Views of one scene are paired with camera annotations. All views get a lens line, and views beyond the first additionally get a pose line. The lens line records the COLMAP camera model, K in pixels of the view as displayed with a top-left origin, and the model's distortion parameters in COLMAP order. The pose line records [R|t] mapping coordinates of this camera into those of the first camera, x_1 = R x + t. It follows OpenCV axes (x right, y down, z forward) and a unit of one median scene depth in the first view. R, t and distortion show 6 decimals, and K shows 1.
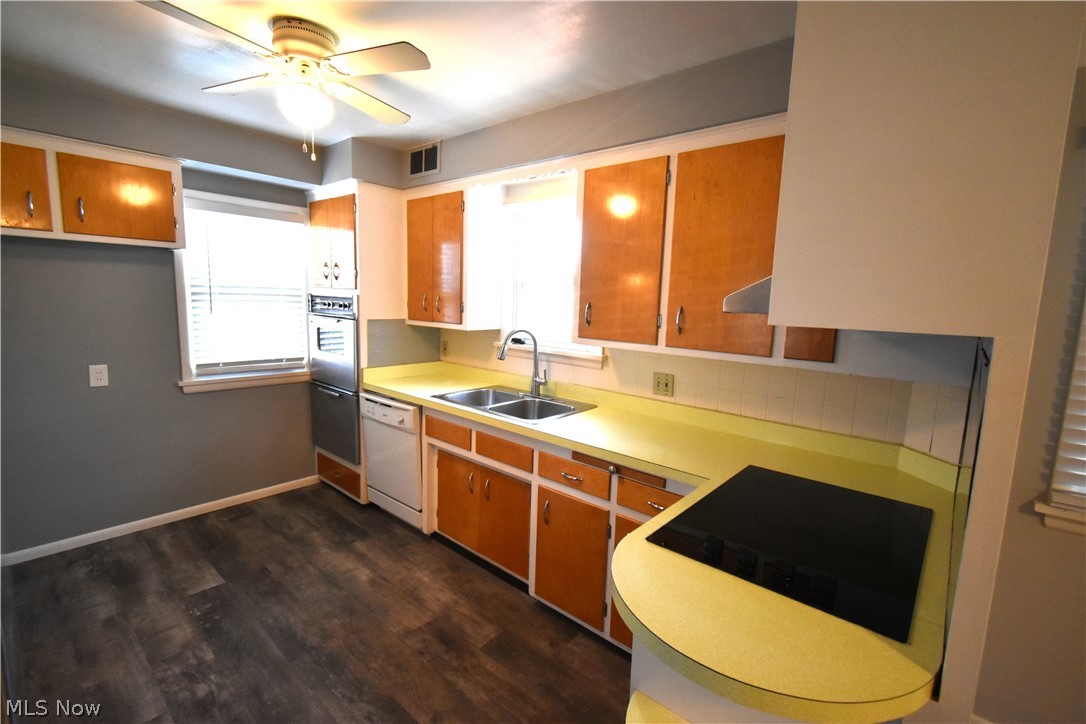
lens RADIAL K [[479.8, 0, 548.6], [0, 479.8, 362.2], [0, 0, 1]] dist [0.008154, -0.005238]
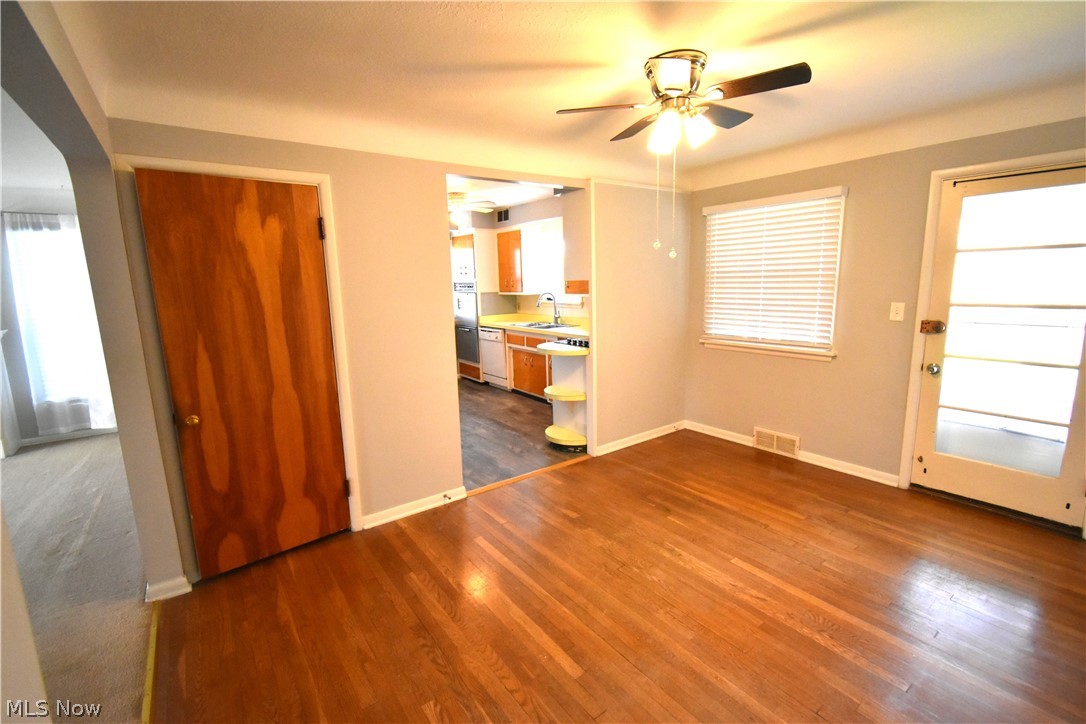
lens RADIAL K [[479.8, 0, 548.3], [0, 479.8, 360.2], [0, 0, 1]] dist [0.008154, -0.005238]
pose [[0.974303, -0.020966, -0.224264, 0.439918], [0.028473, 0.999136, 0.030291, 0.176780], [0.223435, -0.035898, 0.974057, -1.157096]]
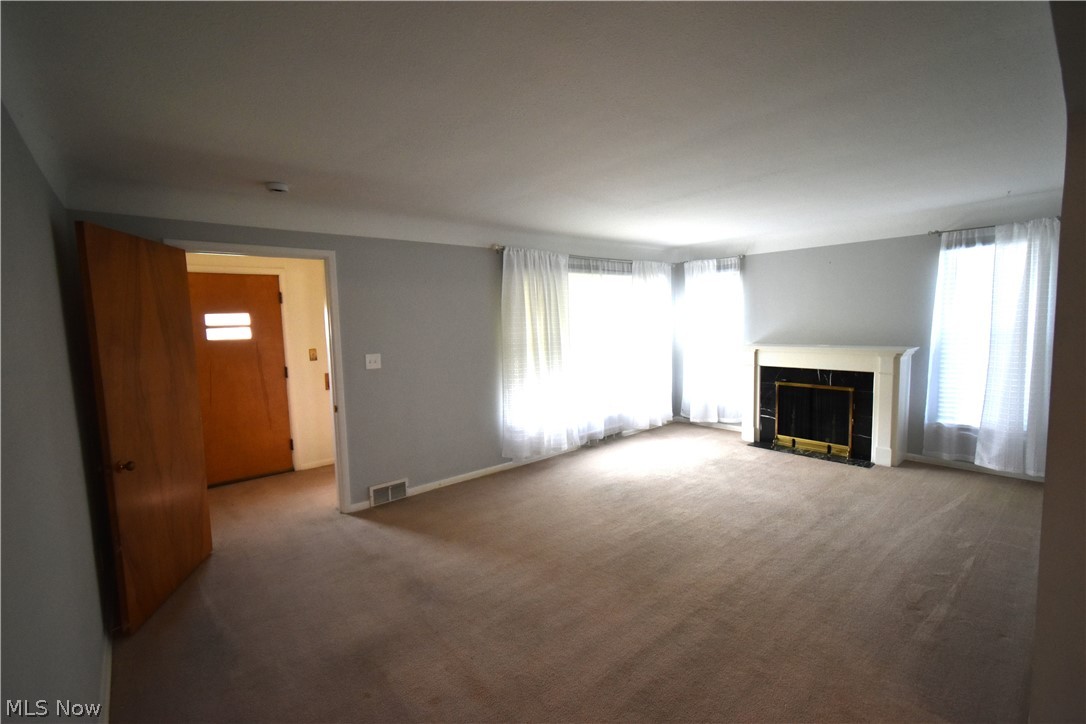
lens RADIAL K [[479.8, 0, 544.6], [0, 479.8, 362.3], [0, 0, 1]] dist [0.008154, -0.005238]
pose [[-0.147269, 0.062378, -0.987128, 0.145721], [-0.110592, 0.990713, 0.079104, 0.133786], [0.982894, 0.120818, -0.139003, -1.023584]]
